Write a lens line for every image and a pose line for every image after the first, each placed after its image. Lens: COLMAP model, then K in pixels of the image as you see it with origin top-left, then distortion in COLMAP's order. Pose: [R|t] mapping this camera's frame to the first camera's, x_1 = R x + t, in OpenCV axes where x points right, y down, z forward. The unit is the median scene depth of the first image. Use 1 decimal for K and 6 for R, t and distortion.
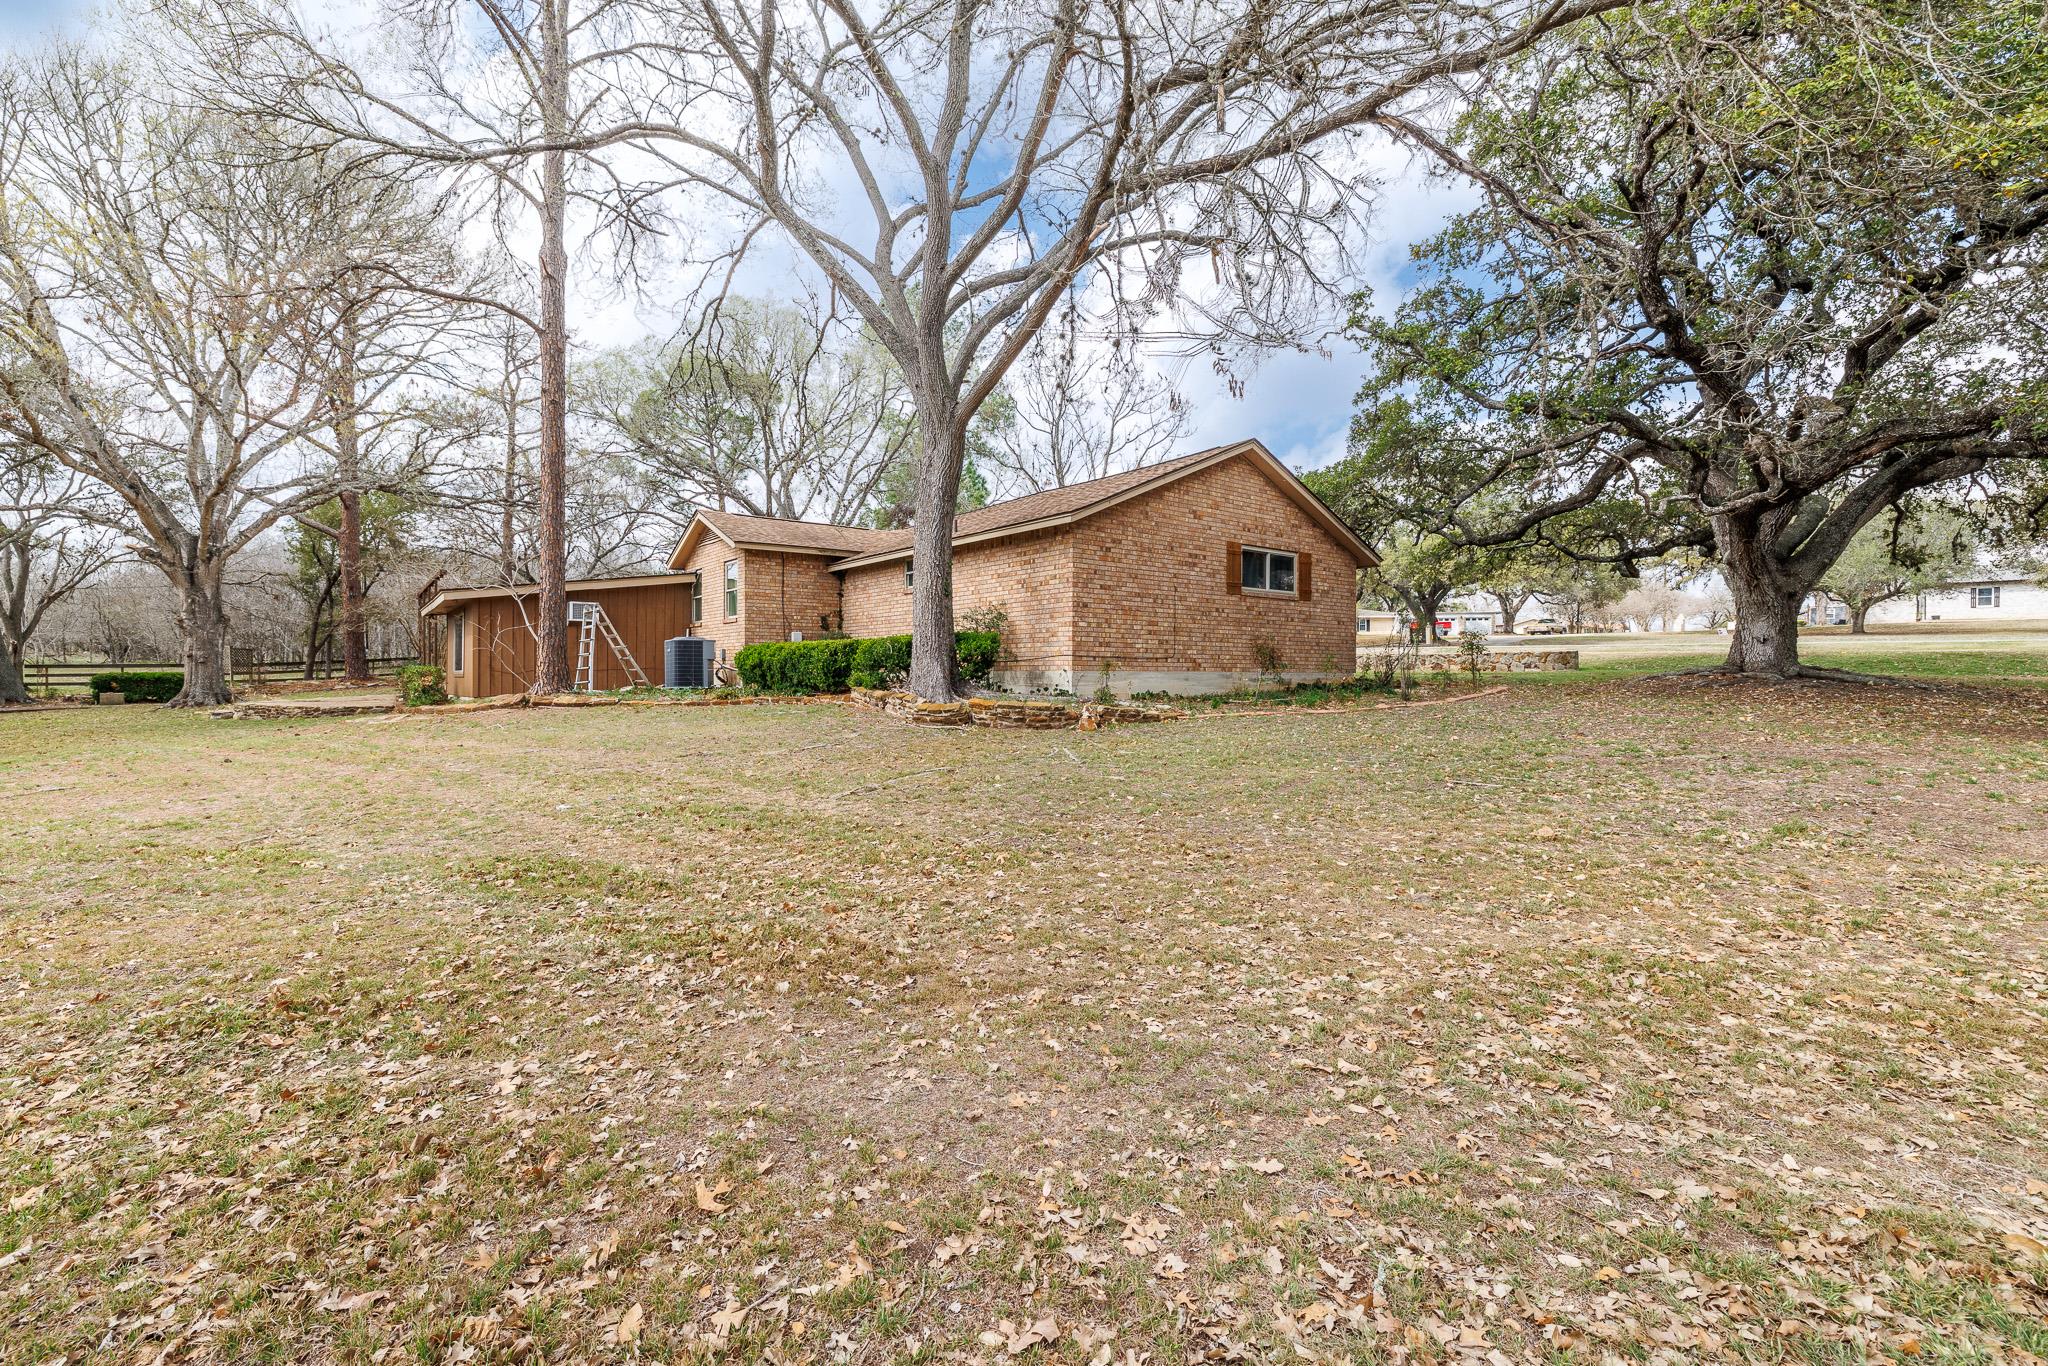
lens RADIAL K [[929.2, 0, 1024.0], [0, 929.2, 683.0], [0, 0, 1]] dist [0.000111, 0.000025]
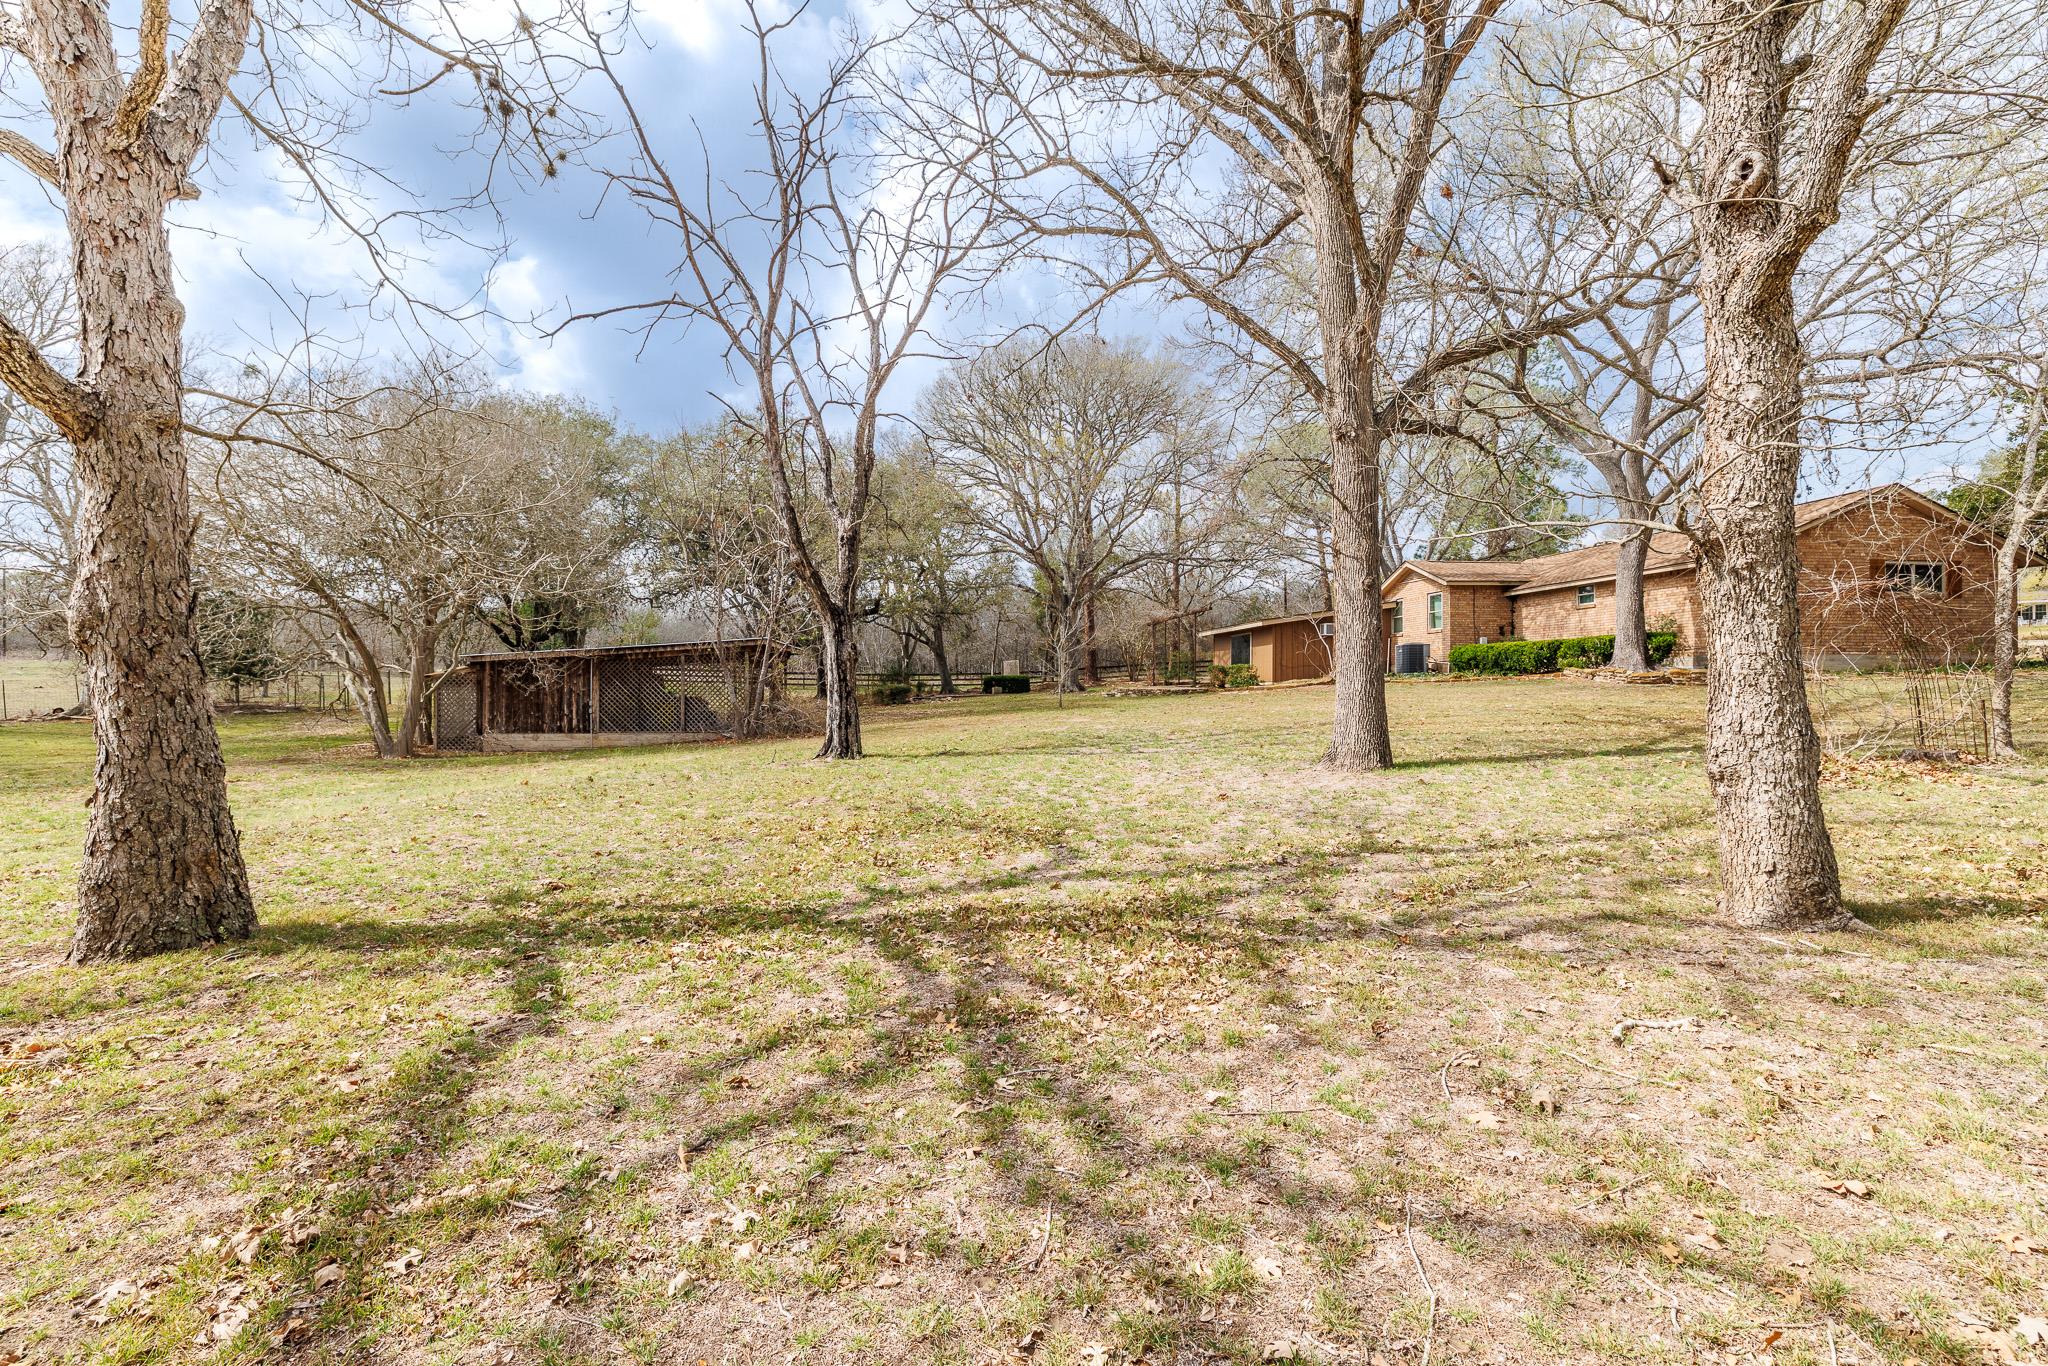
lens RADIAL K [[887.2, 0, 1024.0], [0, 887.2, 683.0], [0, 0, 1]] dist [0.000341, 0.000052]
pose [[0.856210, -0.008735, -0.516554, -0.195971], [0.001888, 0.999903, -0.013779, 0.052729], [0.516625, 0.010822, 0.856144, -0.864229]]
